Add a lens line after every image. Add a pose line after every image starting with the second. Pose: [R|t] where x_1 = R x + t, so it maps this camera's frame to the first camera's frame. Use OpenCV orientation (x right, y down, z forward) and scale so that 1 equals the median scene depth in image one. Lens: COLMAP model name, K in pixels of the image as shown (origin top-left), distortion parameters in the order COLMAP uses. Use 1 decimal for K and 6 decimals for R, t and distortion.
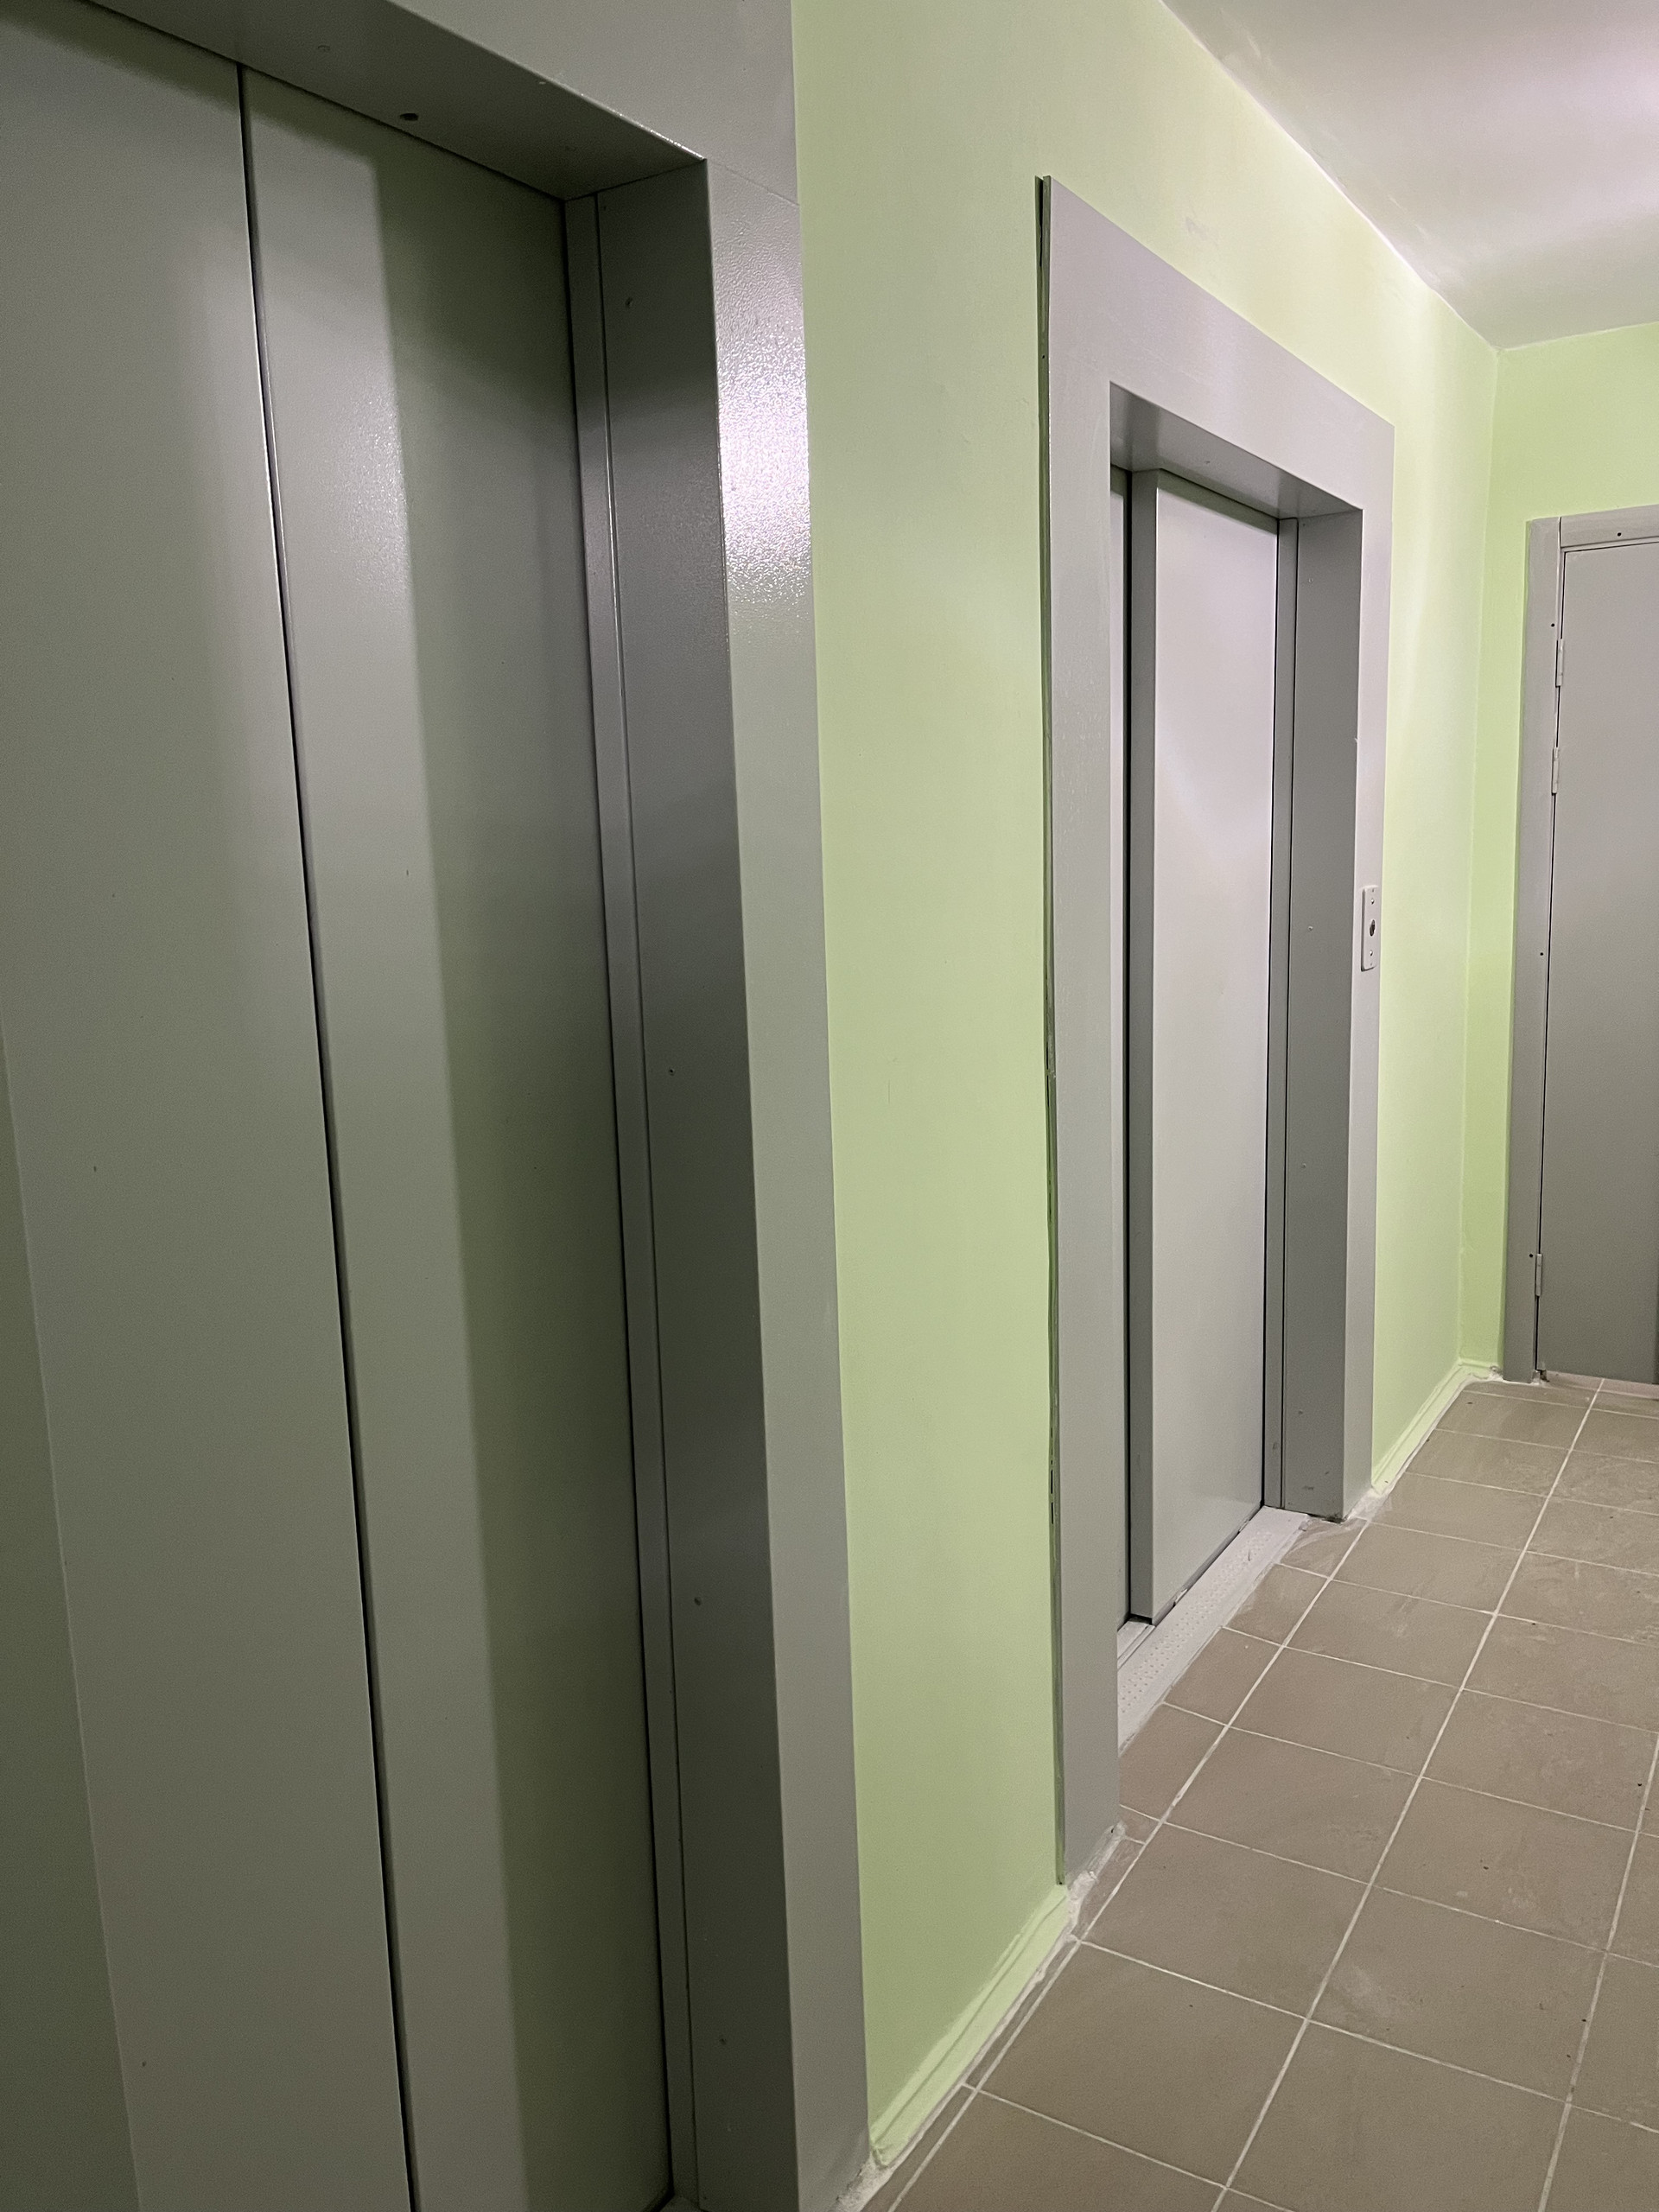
lens RADIAL K [[1665.9, 0, 829.5], [0, 1665.9, 1106.0], [0, 0, 1]] dist [0.111389, -0.153864]
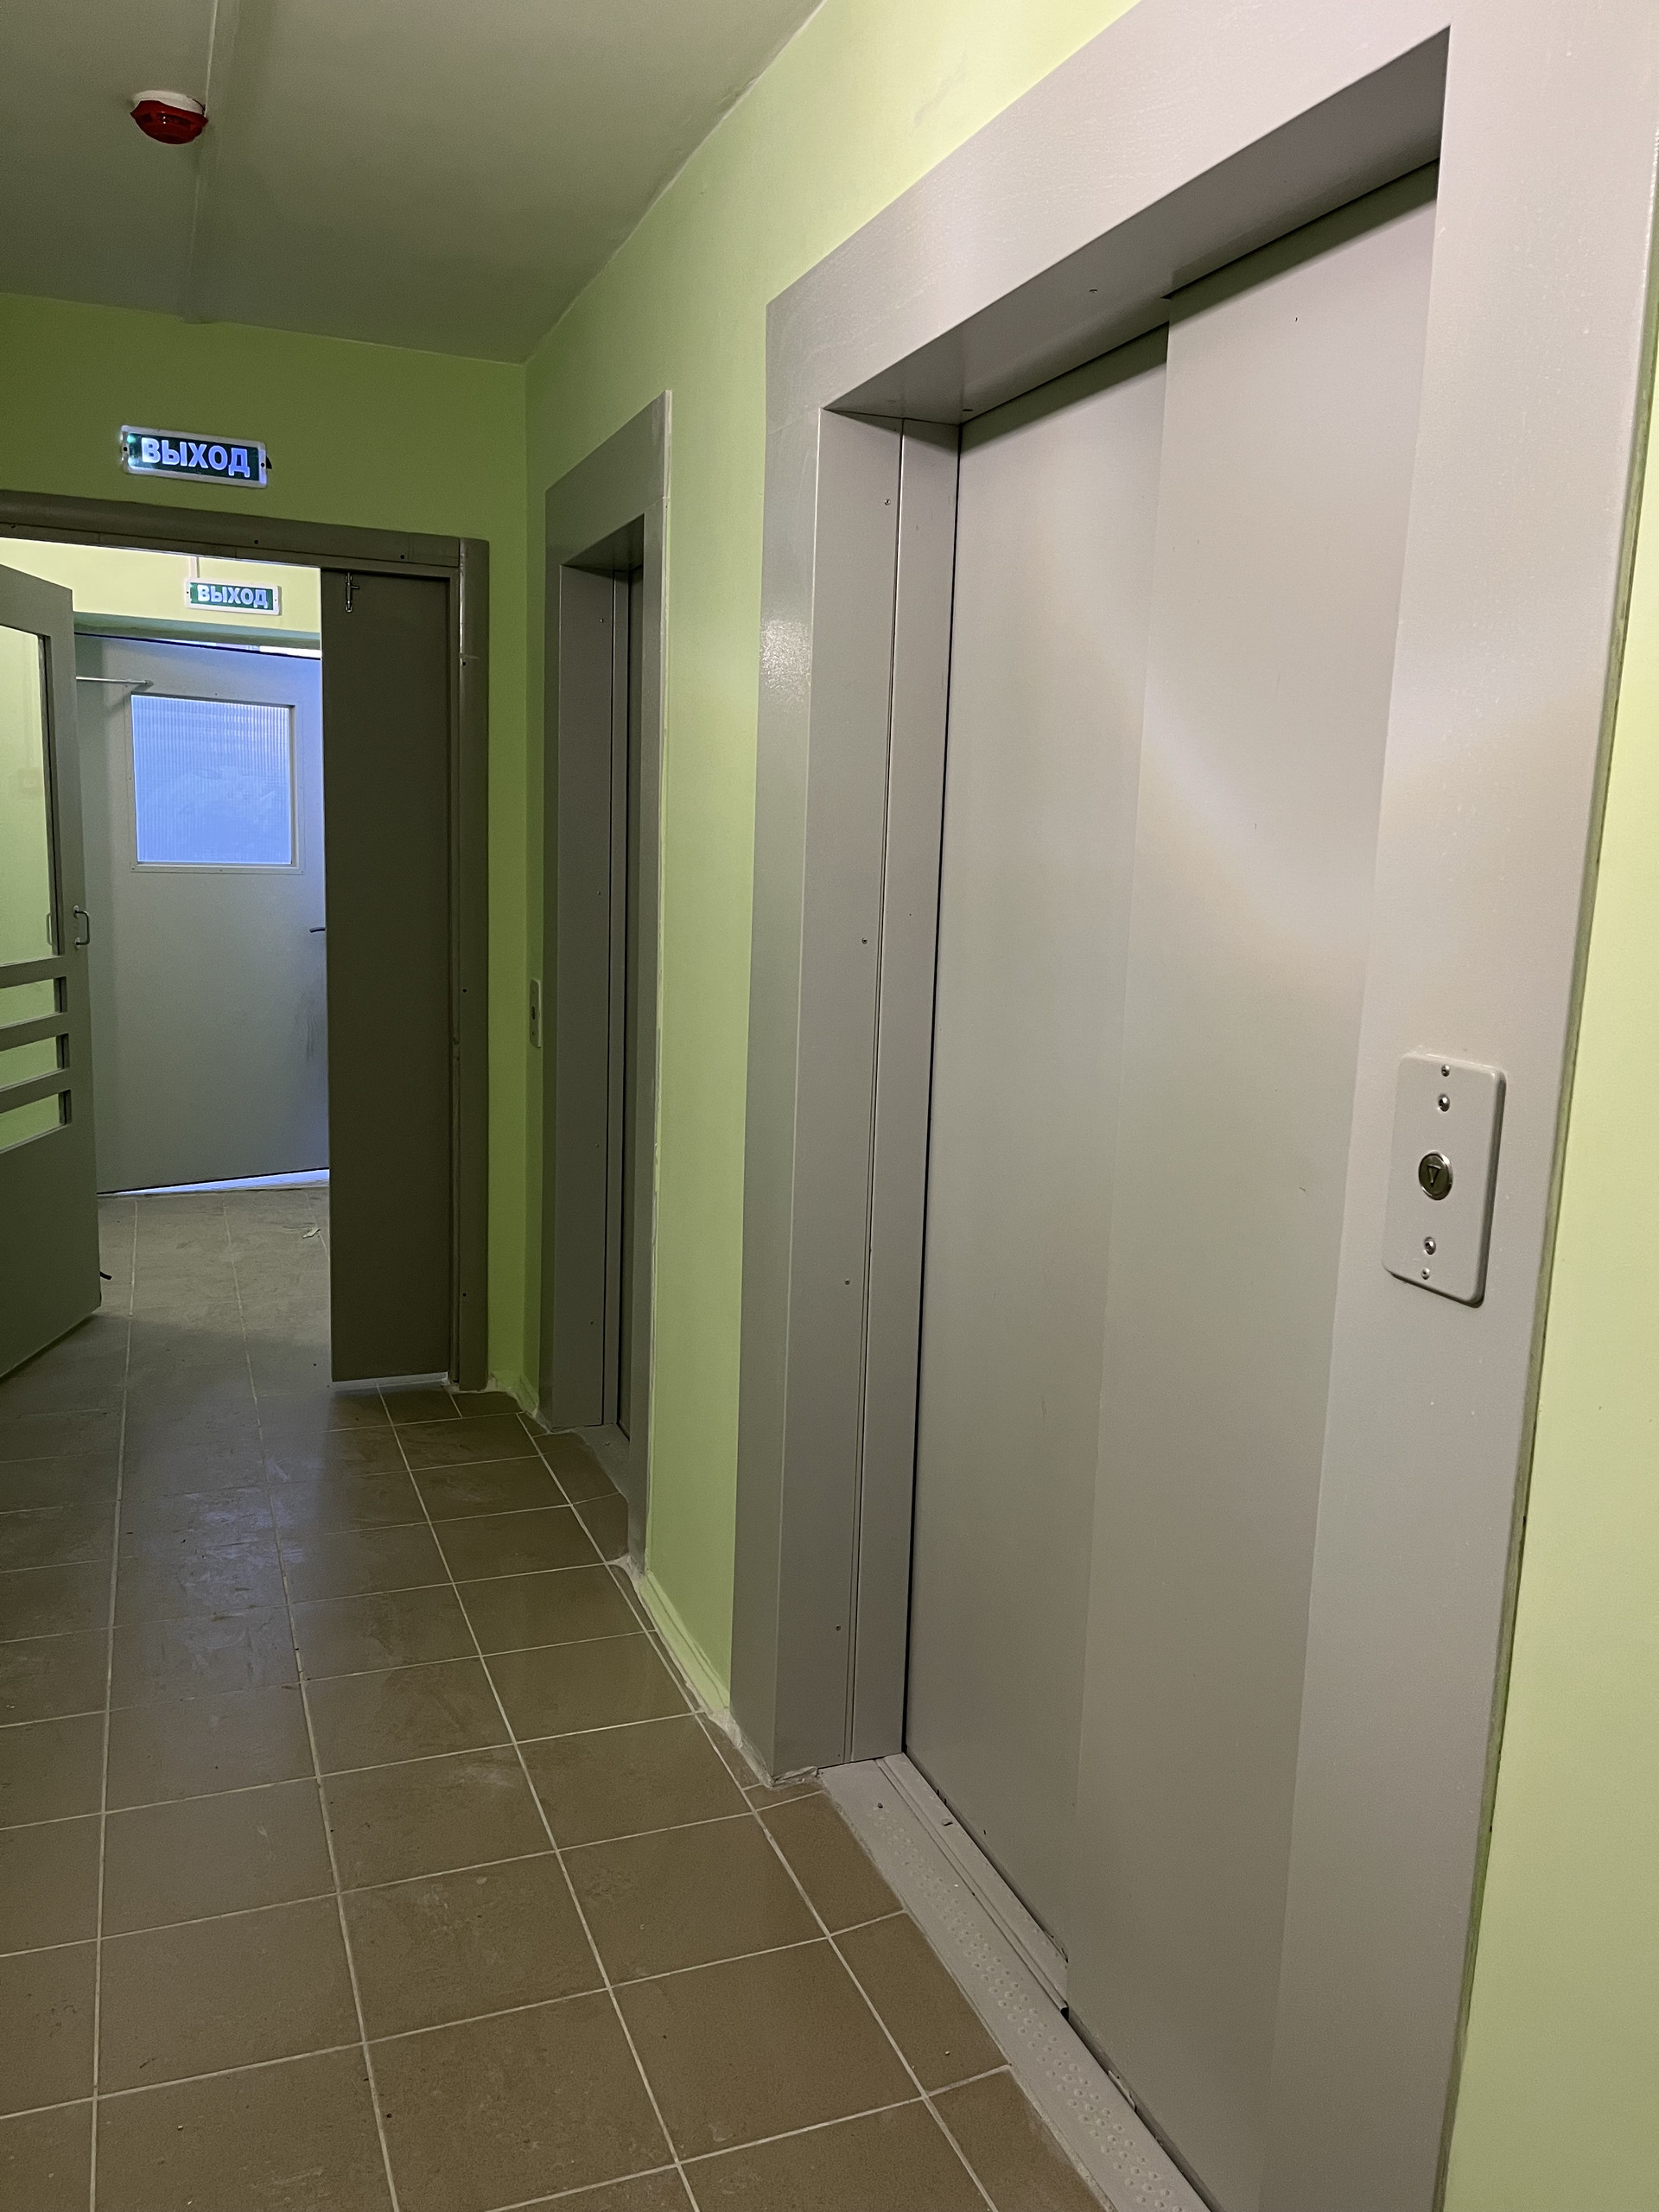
lens RADIAL K [[1665.9, 0, 829.5], [0, 1665.9, 1106.0], [0, 0, 1]] dist [0.111389, -0.153864]
pose [[-0.598402, 0.155435, -0.785974, 1.048317], [-0.126834, 0.950252, 0.284488, -0.323509], [0.791093, 0.269926, -0.548919, 1.714364]]
